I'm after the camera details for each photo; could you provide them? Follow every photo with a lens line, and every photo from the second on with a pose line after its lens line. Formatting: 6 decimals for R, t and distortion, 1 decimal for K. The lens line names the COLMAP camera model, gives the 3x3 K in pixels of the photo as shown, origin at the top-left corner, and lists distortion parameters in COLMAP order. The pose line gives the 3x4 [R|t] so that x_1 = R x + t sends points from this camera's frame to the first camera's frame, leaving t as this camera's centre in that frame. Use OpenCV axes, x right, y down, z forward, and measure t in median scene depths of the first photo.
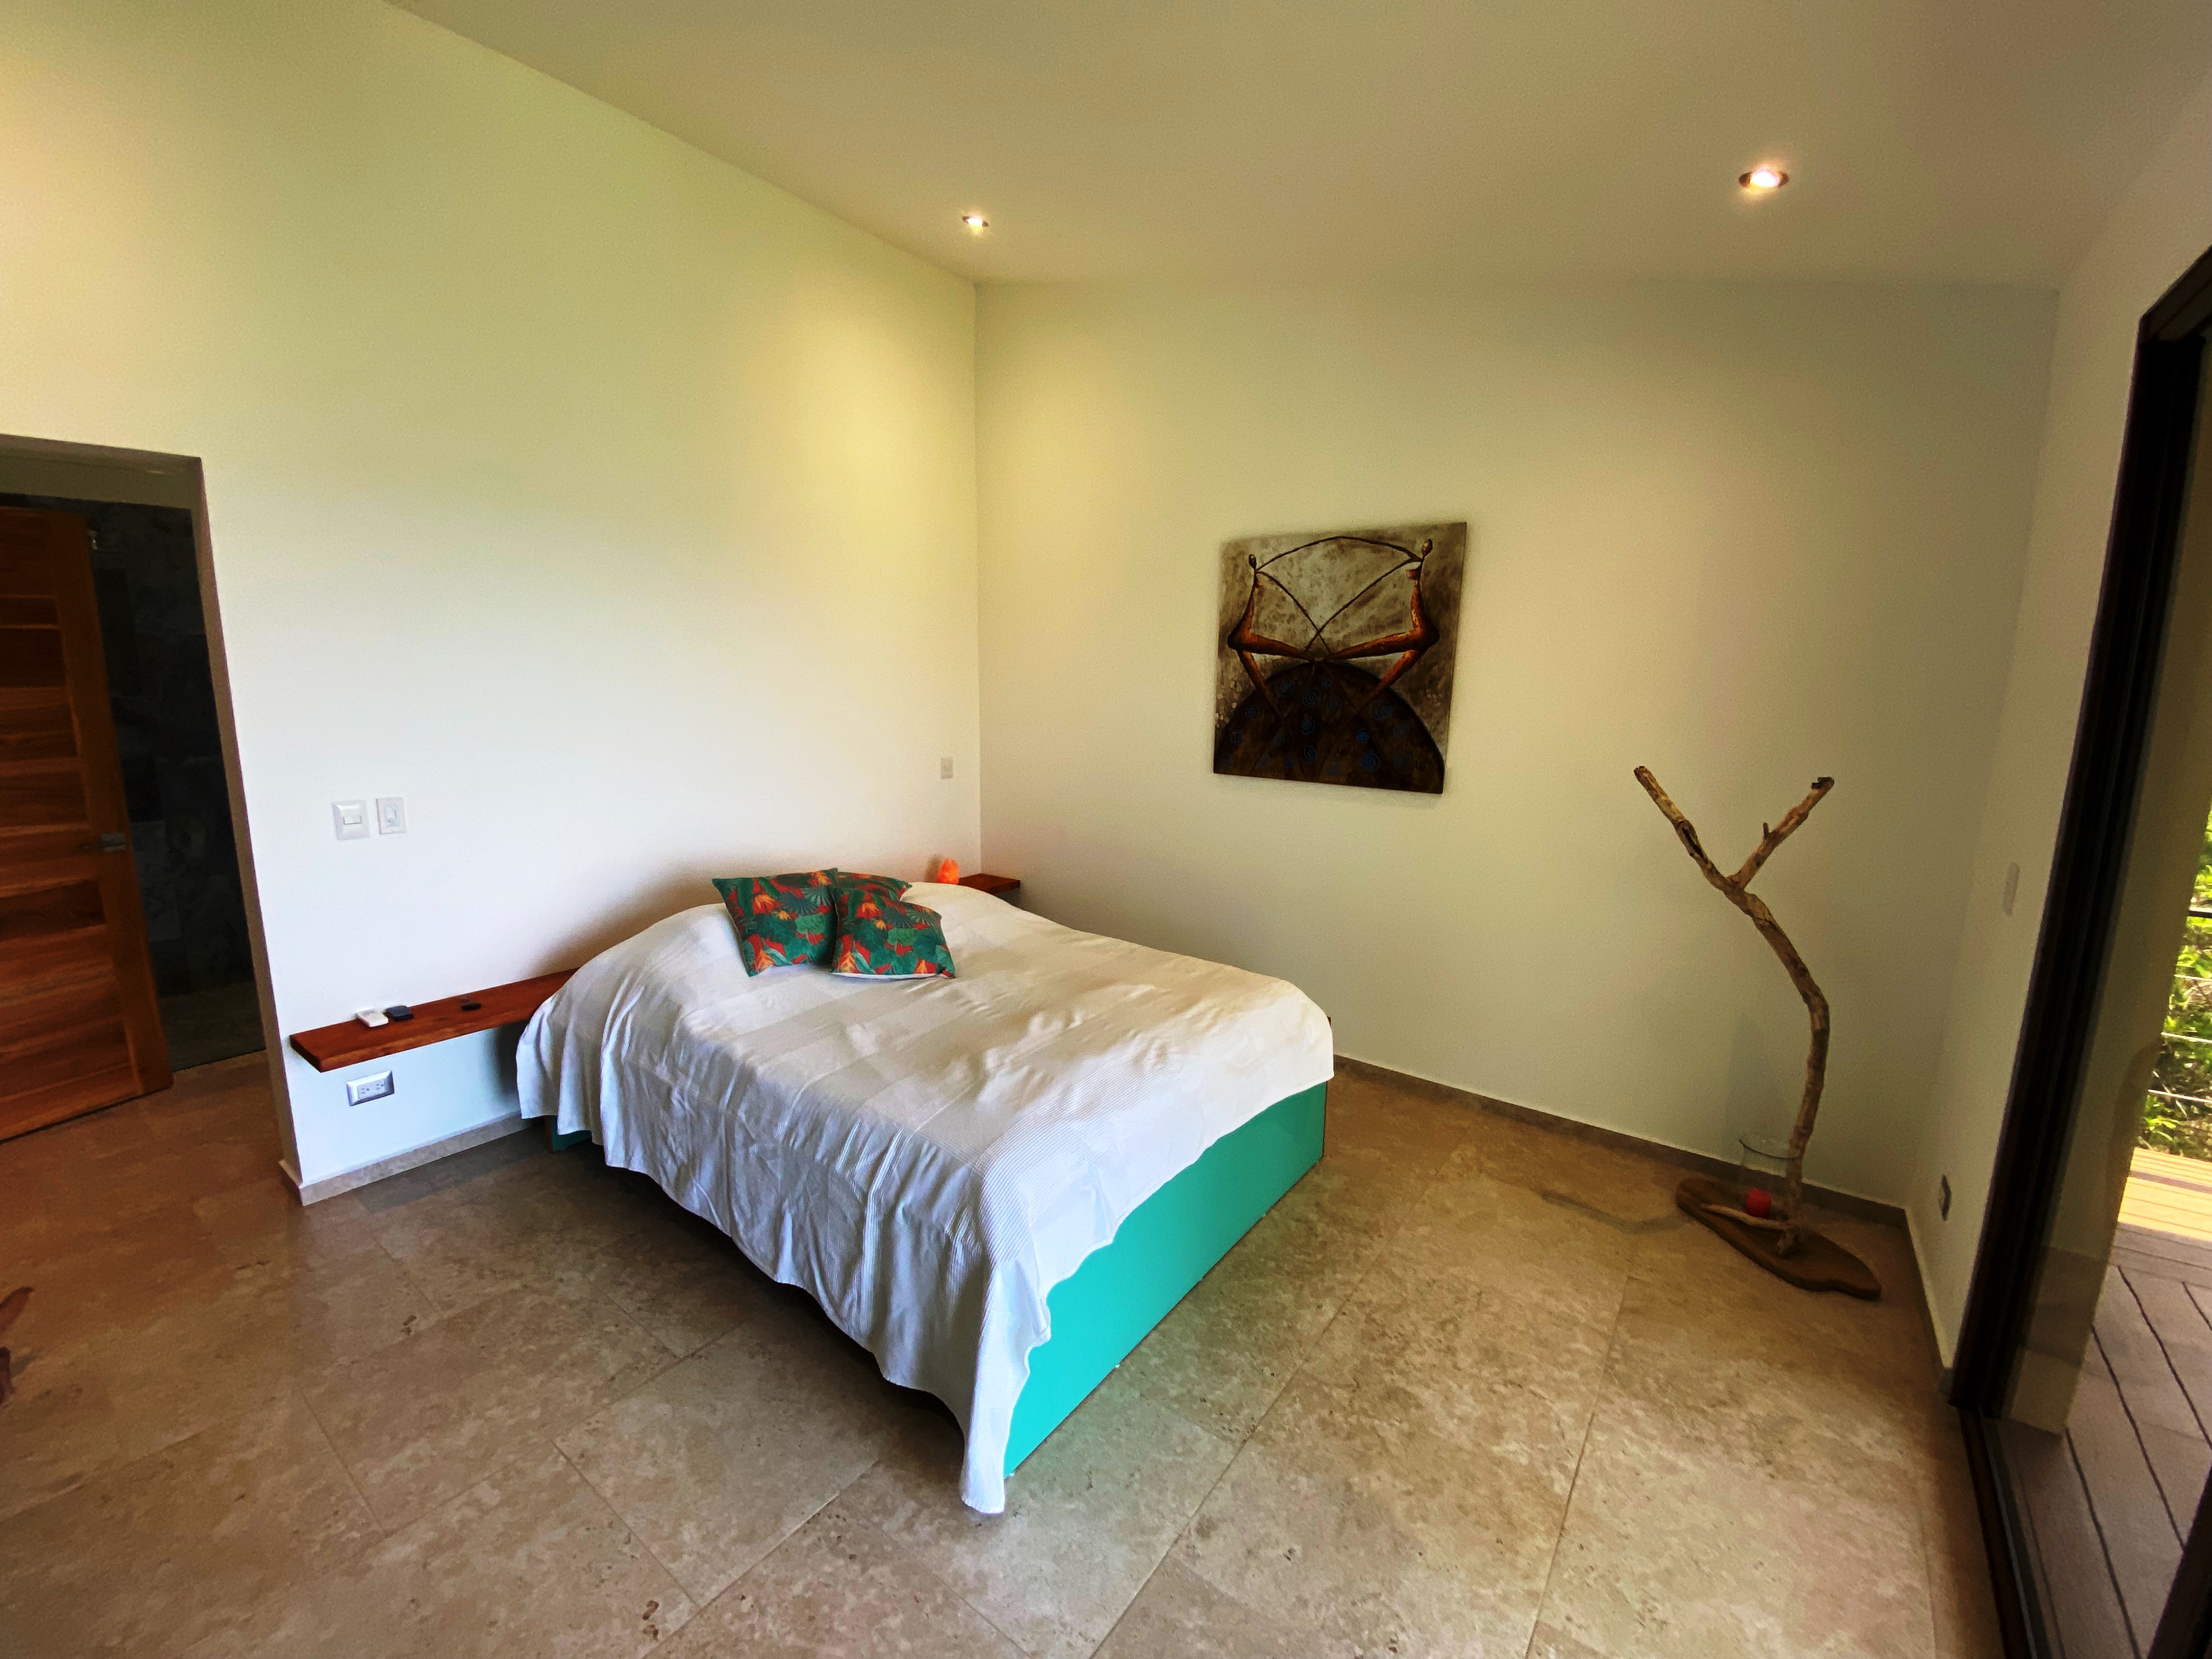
lens RADIAL K [[906.9, 0, 1105.2], [0, 906.9, 845.5], [0, 0, 1]] dist [0.037409, -0.023644]
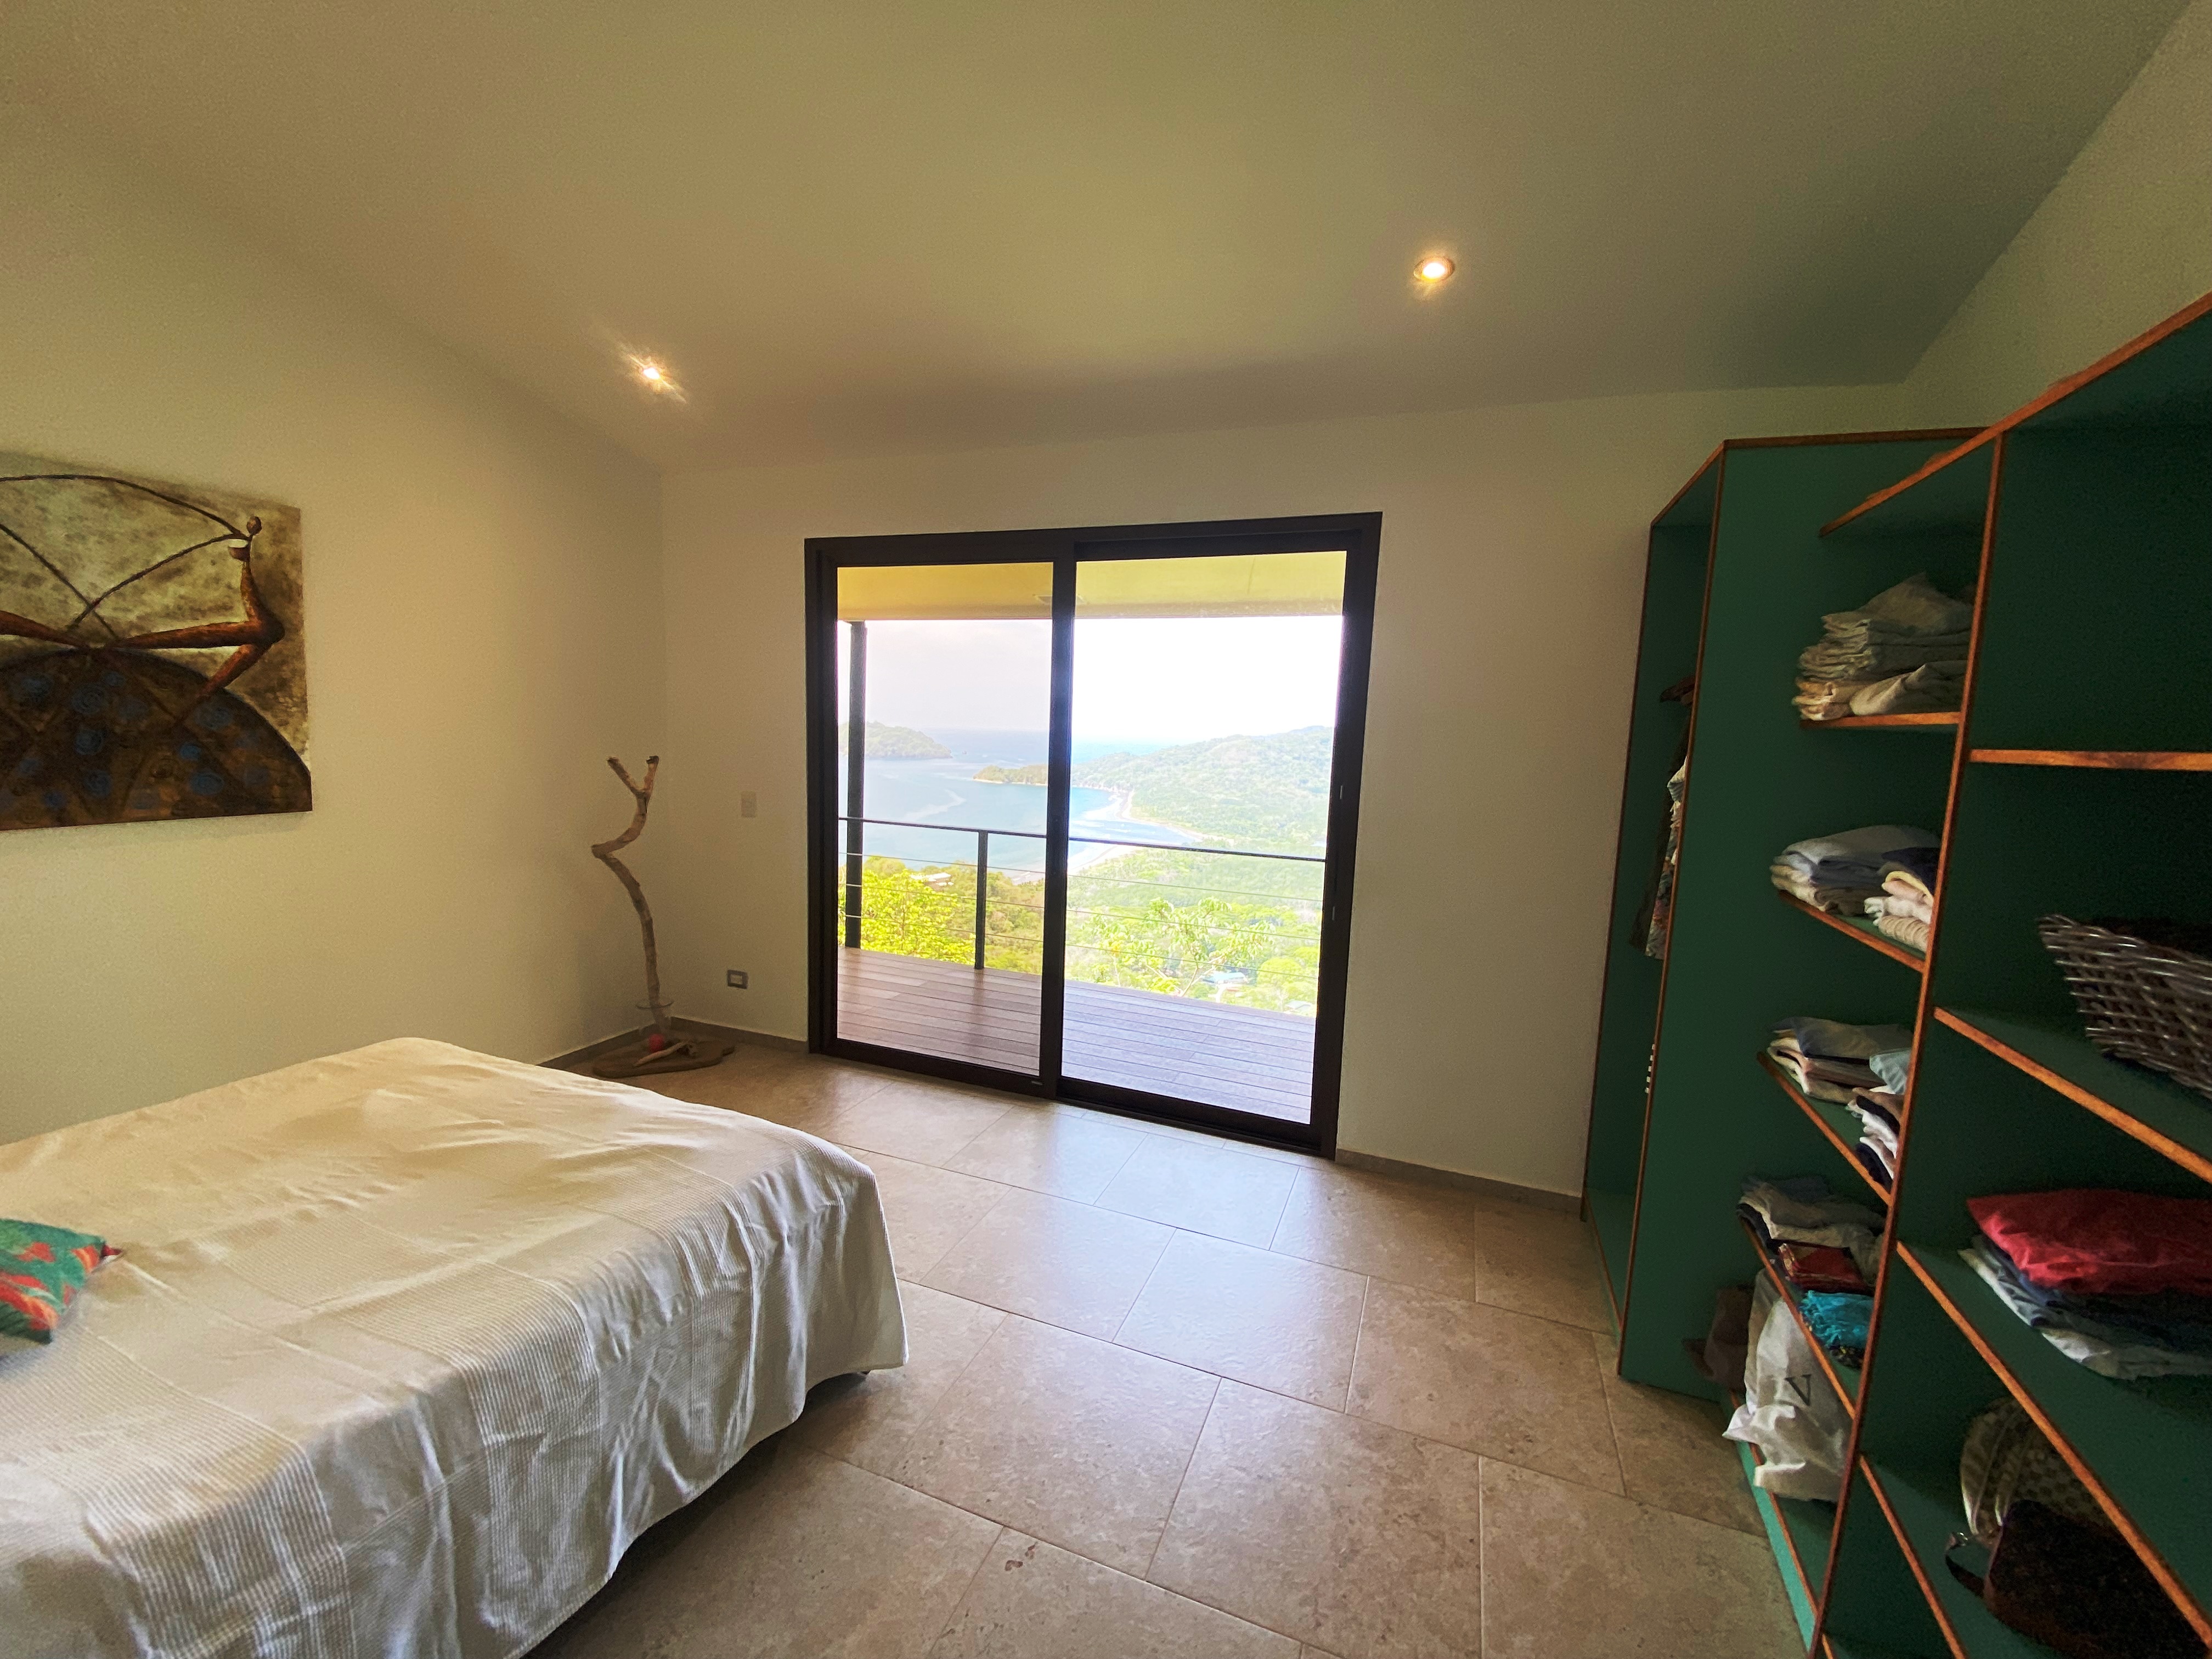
lens RADIAL K [[906.9, 0, 1105.2], [0, 906.9, 845.5], [0, 0, 1]] dist [0.037409, -0.023644]
pose [[-0.265271, -0.152658, 0.952012, -0.693532], [0.138142, 0.971182, 0.194224, -0.091036], [-0.954226, 0.183035, -0.236538, 0.484968]]
